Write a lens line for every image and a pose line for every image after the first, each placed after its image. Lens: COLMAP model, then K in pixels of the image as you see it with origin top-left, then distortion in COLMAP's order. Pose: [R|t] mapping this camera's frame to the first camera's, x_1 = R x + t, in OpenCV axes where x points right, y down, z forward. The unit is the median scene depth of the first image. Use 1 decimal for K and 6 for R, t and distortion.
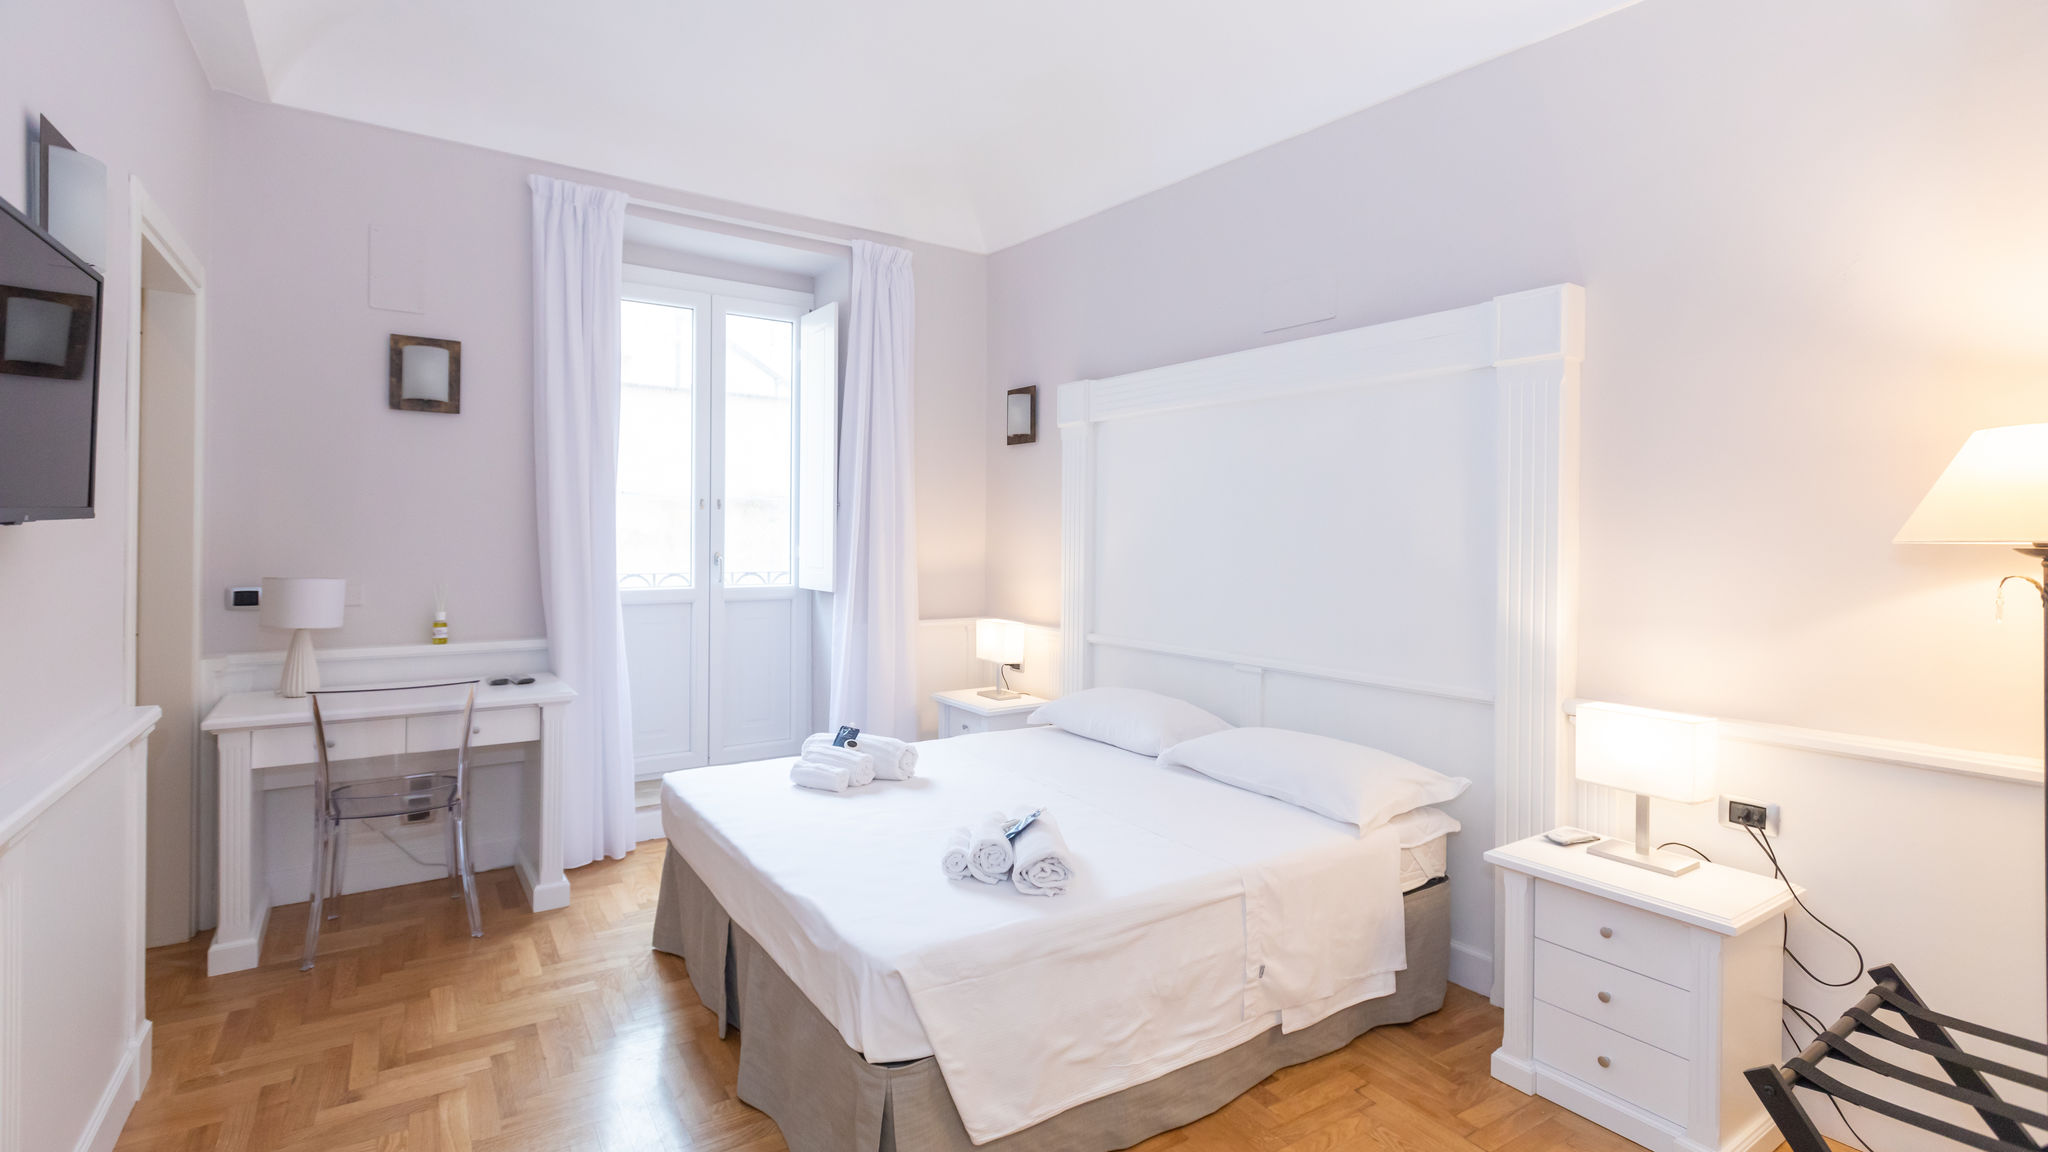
lens RADIAL K [[938.9, 0, 1013.4], [0, 938.9, 561.5], [0, 0, 1]] dist [0.008206, -0.004048]
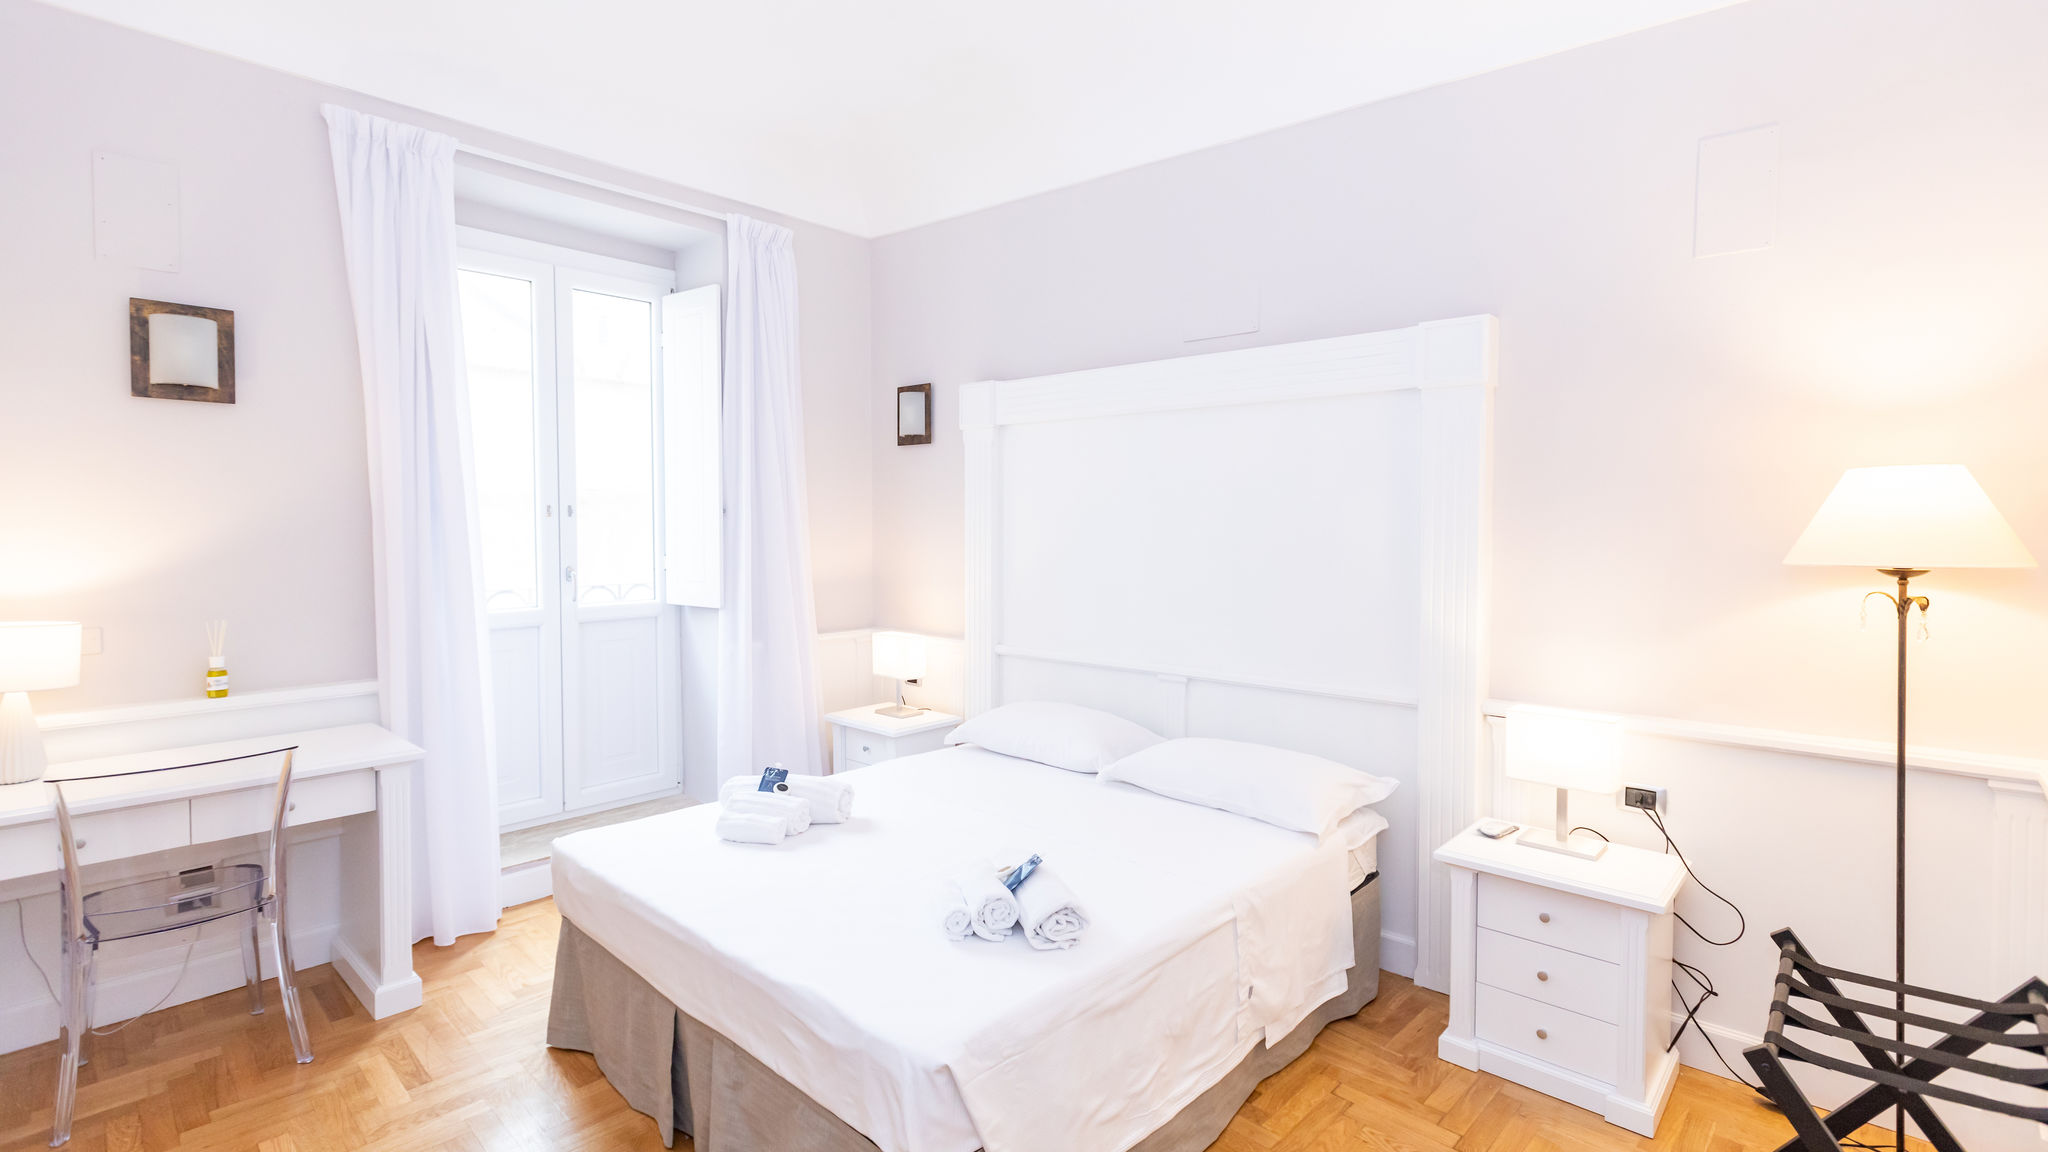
lens RADIAL K [[938.9, 0, 1033.1], [0, 938.9, 566.6], [0, 0, 1]] dist [0.008206, -0.004048]
pose [[0.967741, -0.018999, 0.251231, -0.164148], [0.012063, 0.999503, 0.029120, -0.040834], [-0.251659, -0.025150, 0.967489, 0.077560]]
